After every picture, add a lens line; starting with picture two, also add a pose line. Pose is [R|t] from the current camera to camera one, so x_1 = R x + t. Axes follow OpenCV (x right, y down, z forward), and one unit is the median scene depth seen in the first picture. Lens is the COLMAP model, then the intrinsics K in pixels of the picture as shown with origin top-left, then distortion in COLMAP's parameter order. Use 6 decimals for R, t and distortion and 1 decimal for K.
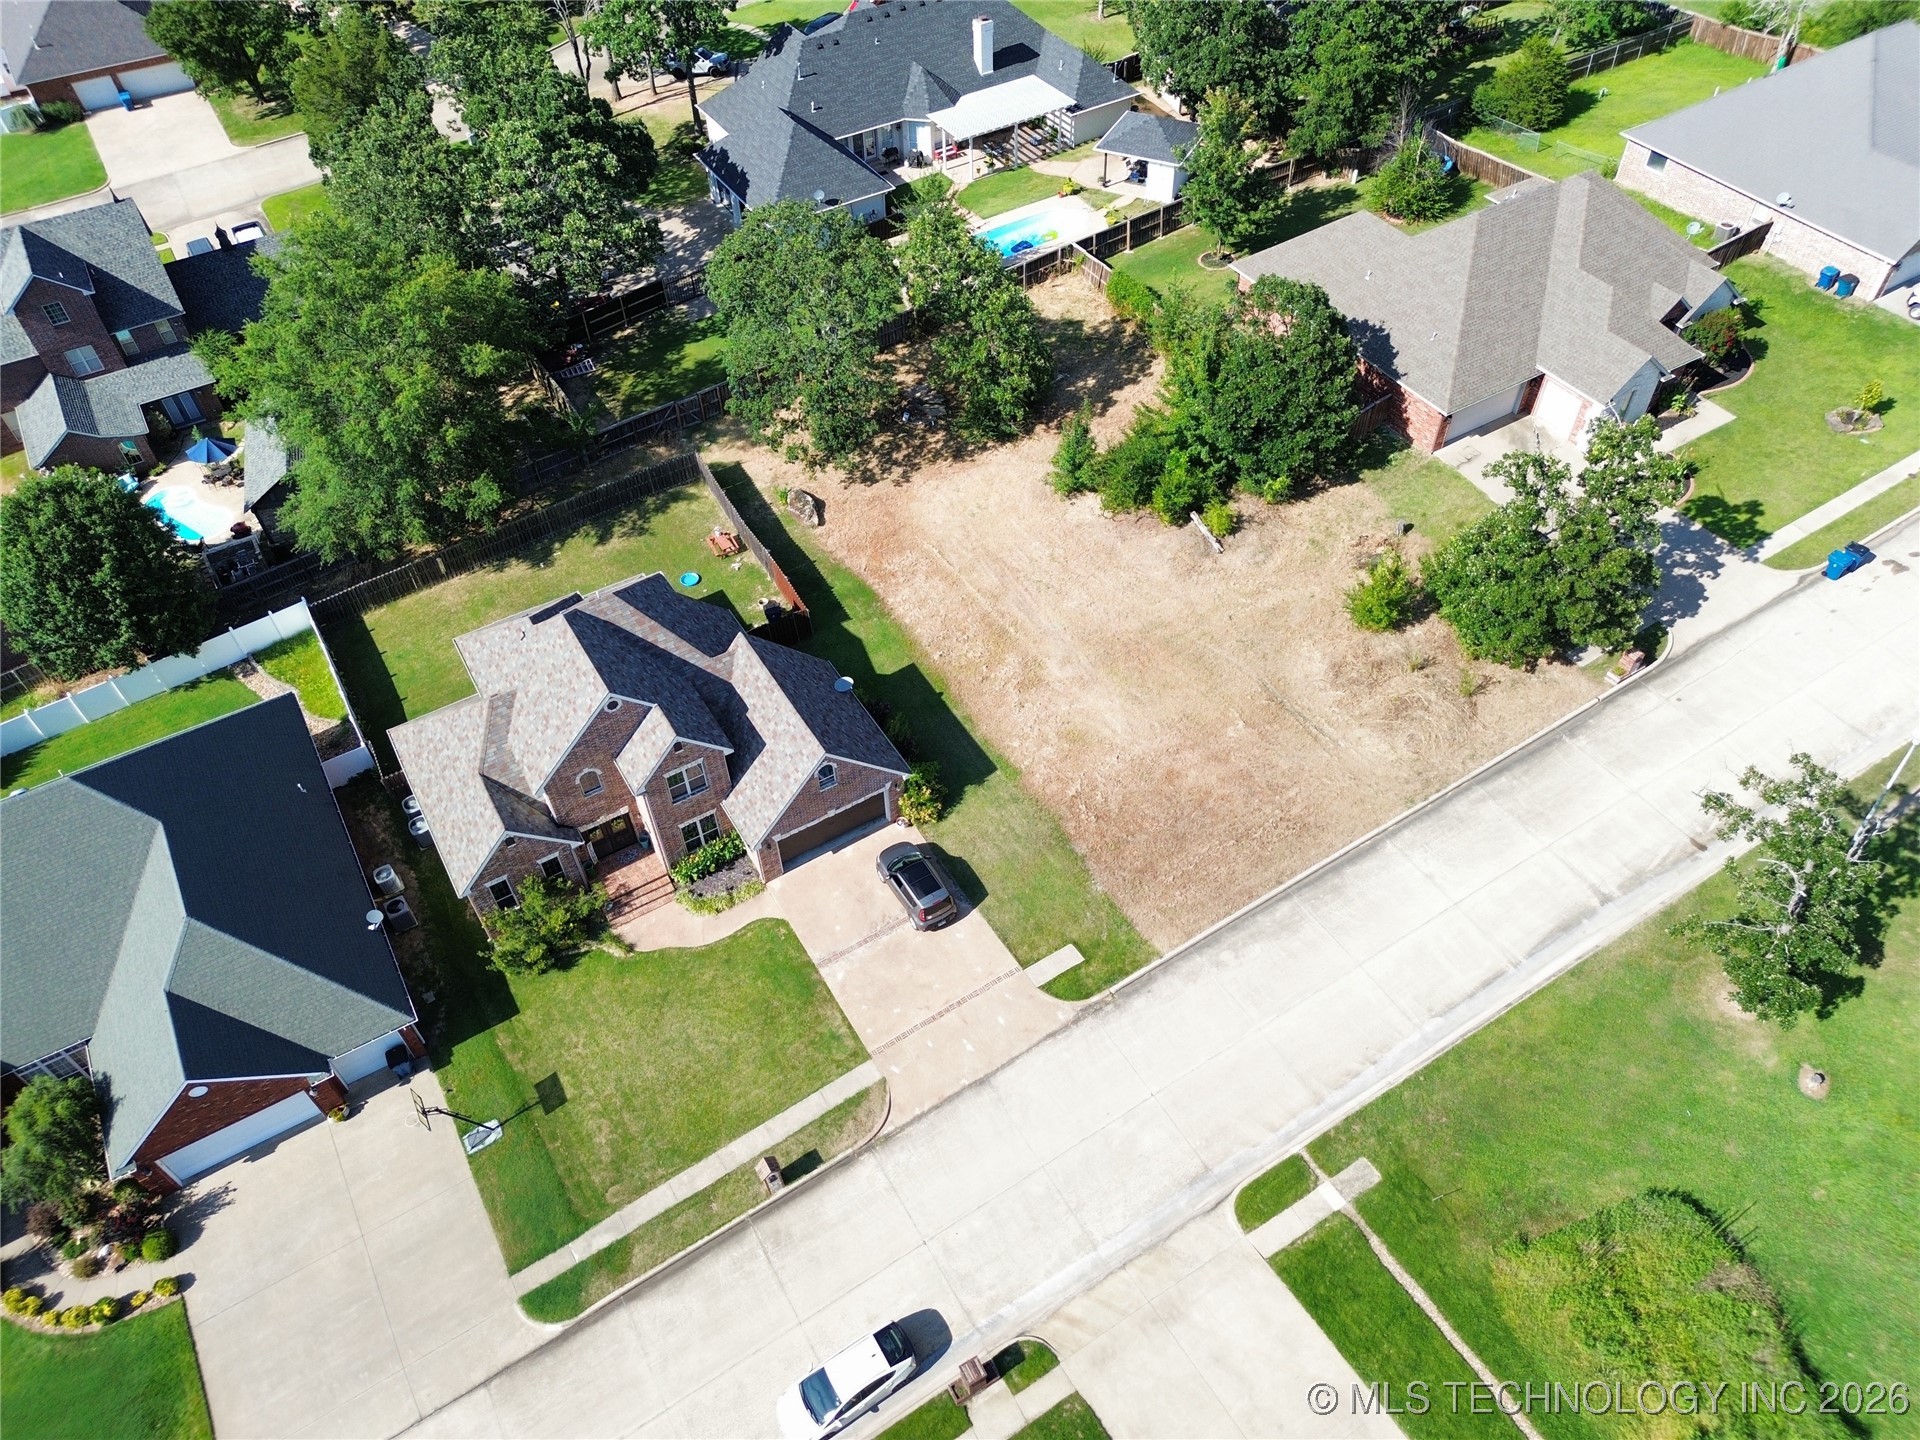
lens RADIAL K [[1364.6, 0, 963.8], [0, 1364.6, 724.0], [0, 0, 1]] dist [0.045315, -0.039064]
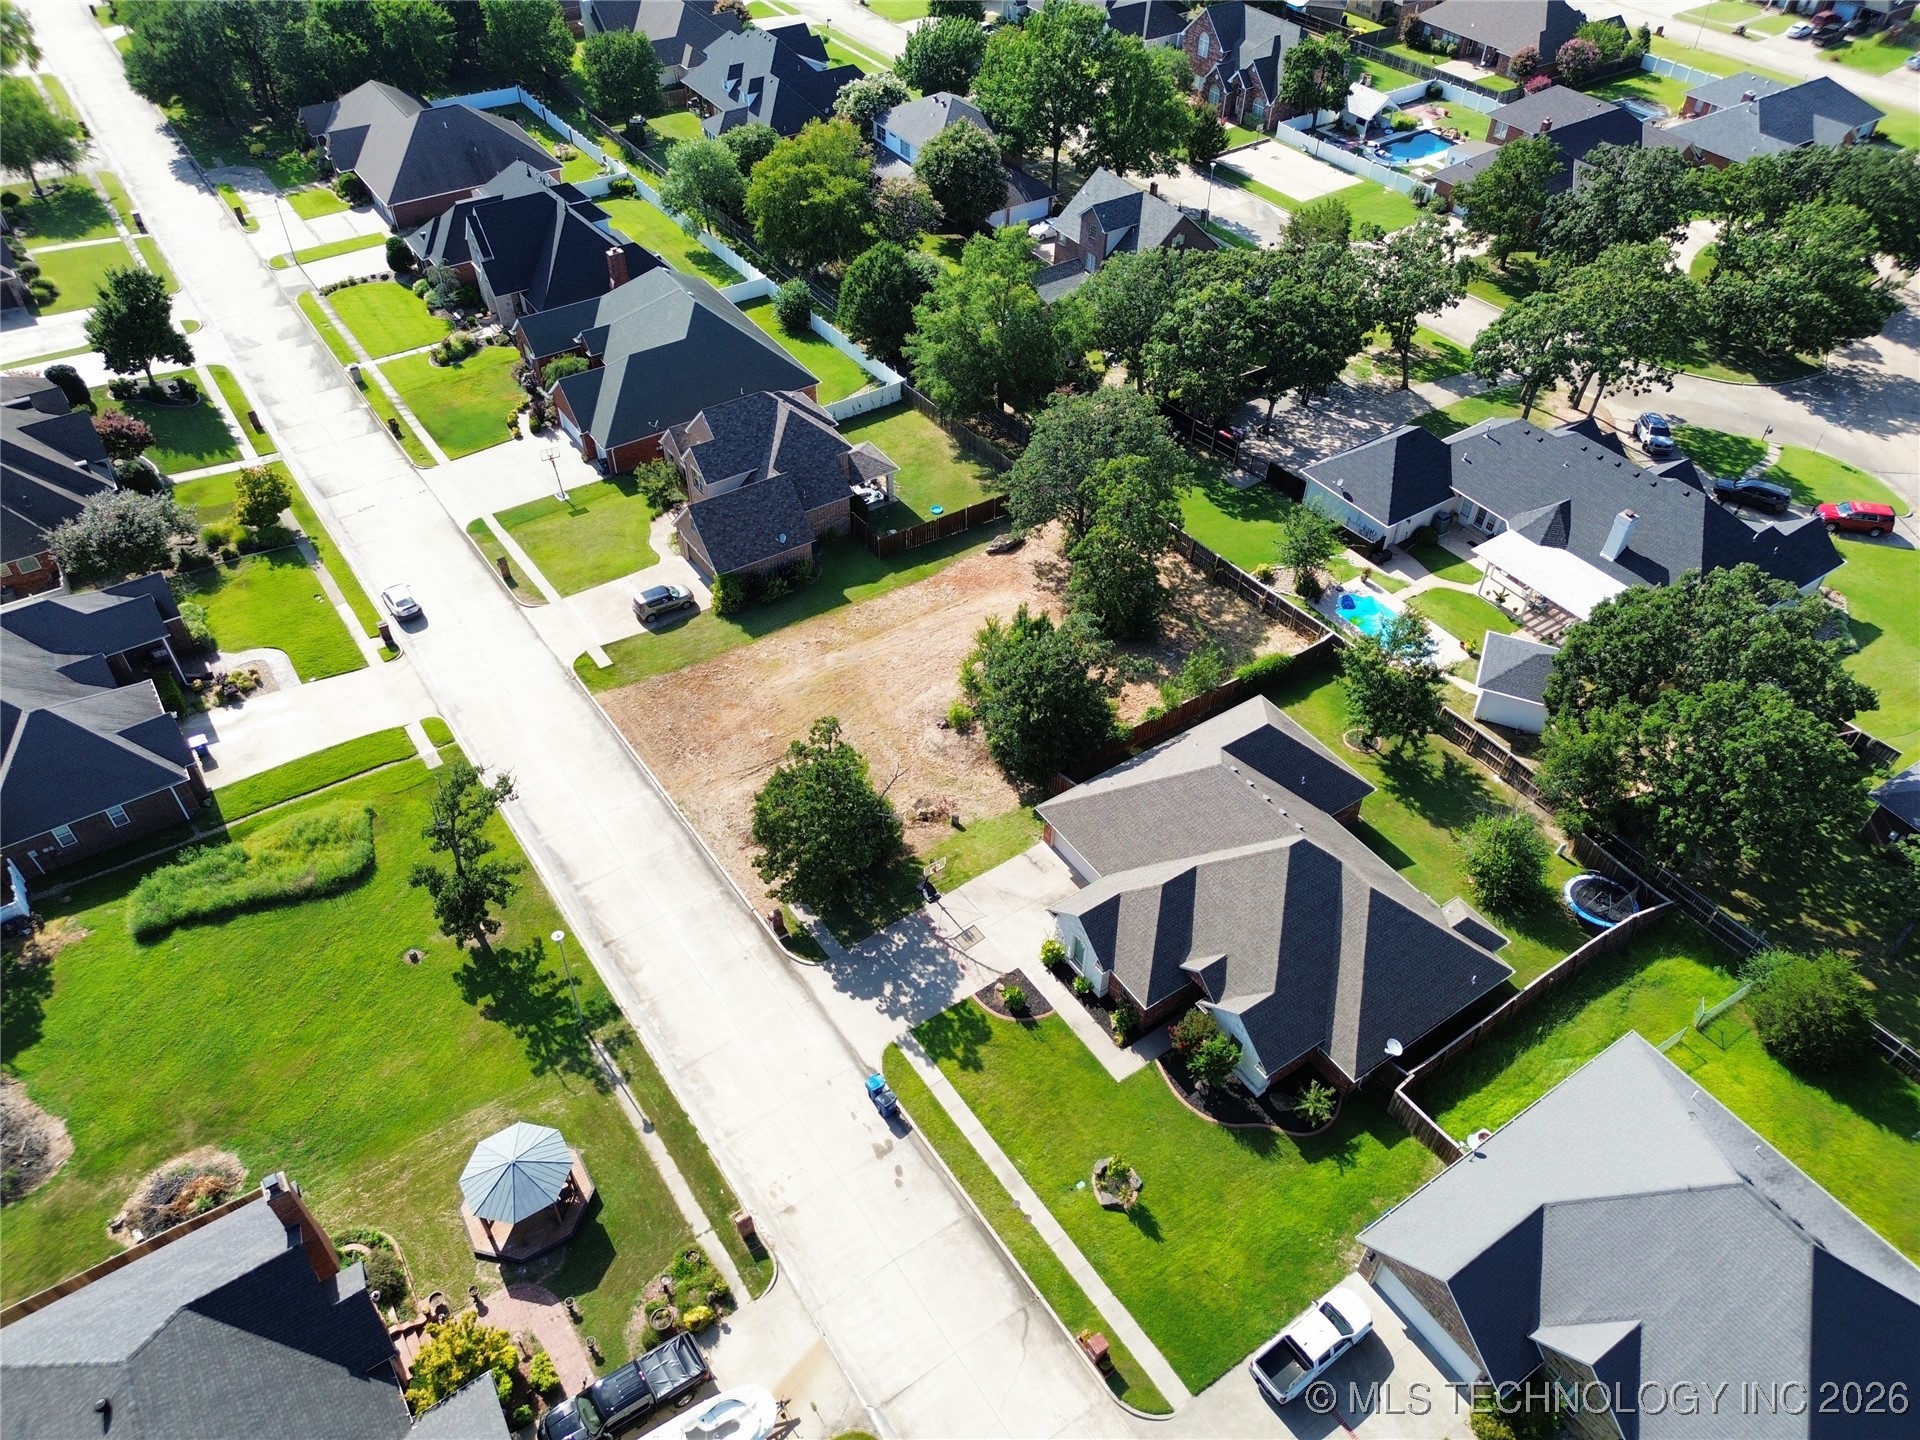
lens RADIAL K [[1364.6, 0, 949.5], [0, 1364.6, 706.7], [0, 0, 1]] dist [0.045315, -0.039064]
pose [[0.049830, 0.700924, -0.711493, 1.182743], [-0.752852, 0.494476, 0.434405, -0.761660], [0.656301, 0.514003, 0.552331, 0.314327]]
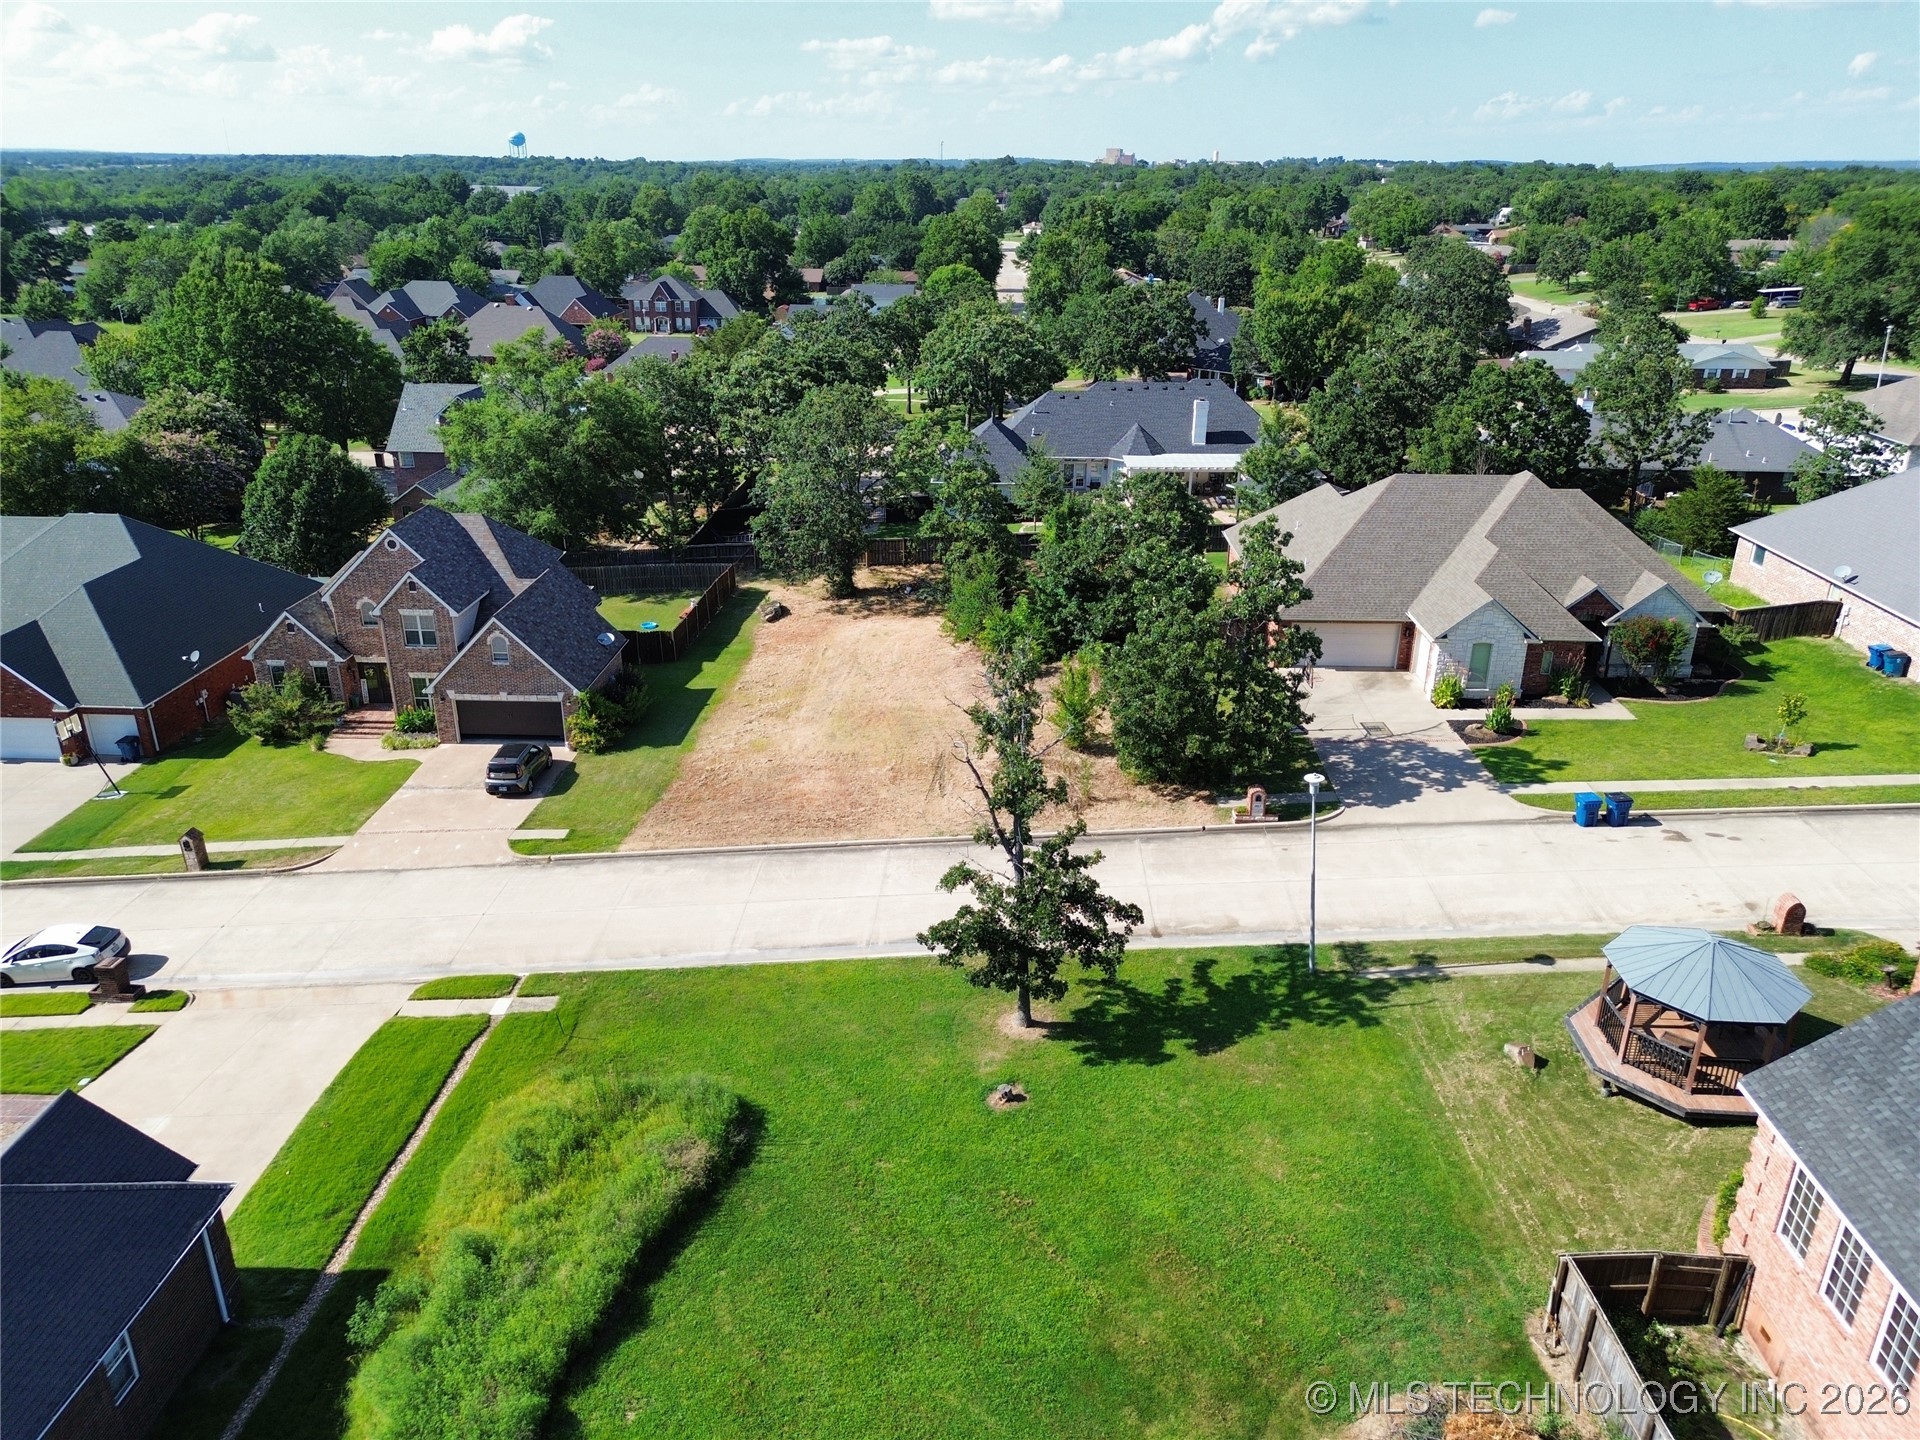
lens RADIAL K [[1364.6, 0, 975.5], [0, 1364.6, 726.8], [0, 0, 1]] dist [0.045315, -0.039064]
pose [[0.842164, 0.233512, -0.486037, 0.721272], [-0.420965, 0.848001, -0.321998, 0.262668], [0.336970, 0.475779, 0.812457, 0.193700]]
